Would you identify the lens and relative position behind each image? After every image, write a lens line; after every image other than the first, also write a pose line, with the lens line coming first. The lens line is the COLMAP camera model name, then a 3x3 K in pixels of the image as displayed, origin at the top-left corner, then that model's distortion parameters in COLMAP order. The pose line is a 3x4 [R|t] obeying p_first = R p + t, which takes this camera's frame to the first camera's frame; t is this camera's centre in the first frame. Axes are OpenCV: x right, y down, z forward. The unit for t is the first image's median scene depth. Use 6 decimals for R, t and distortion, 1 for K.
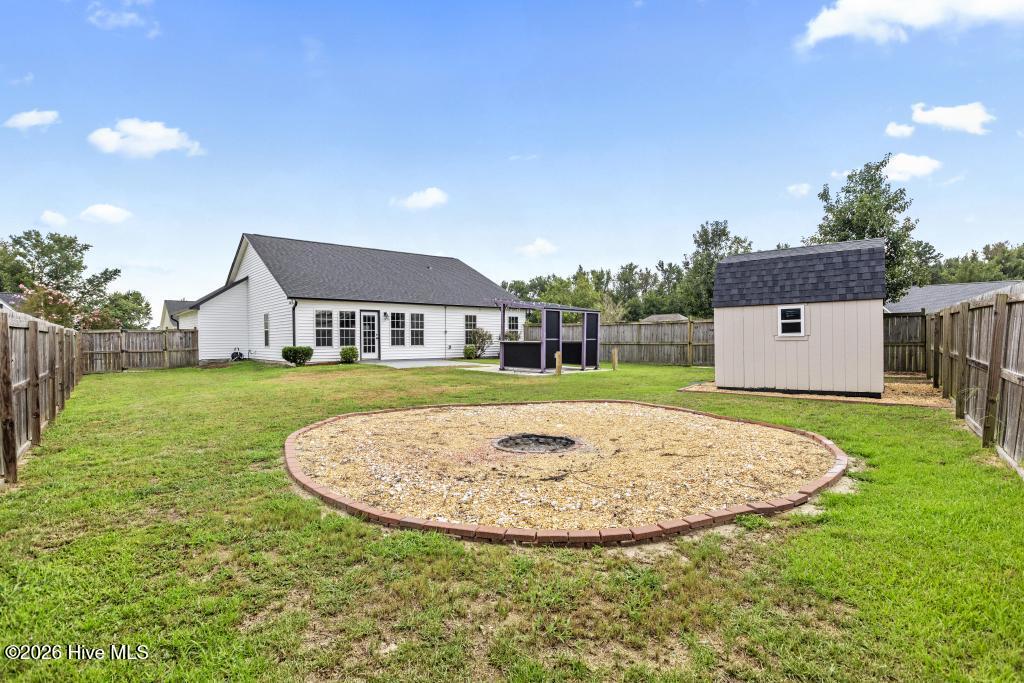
lens RADIAL K [[523.1, 0, 514.6], [0, 523.1, 344.4], [0, 0, 1]] dist [0.001061, 0.000622]
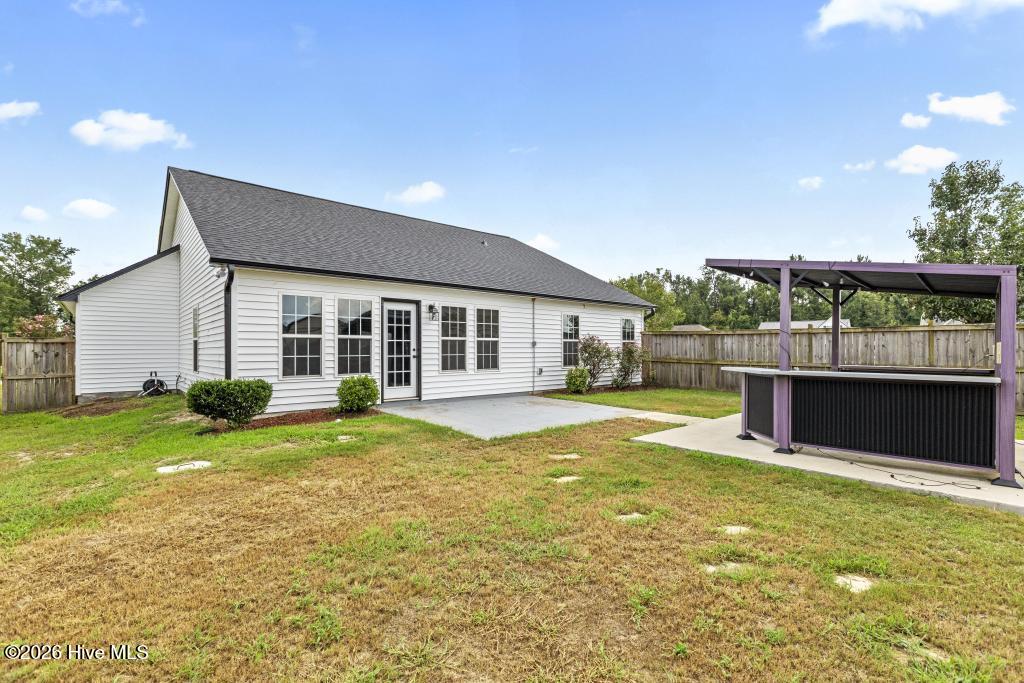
lens RADIAL K [[453.2, 0, 508.9], [0, 453.2, 341.1], [0, 0, 1]] dist [0.004328, -0.000282]
pose [[0.999772, 0.002545, 0.021207, -0.175686], [-0.001958, 0.999615, -0.027669, -0.014185], [-0.021269, 0.027621, 0.999392, 0.546487]]
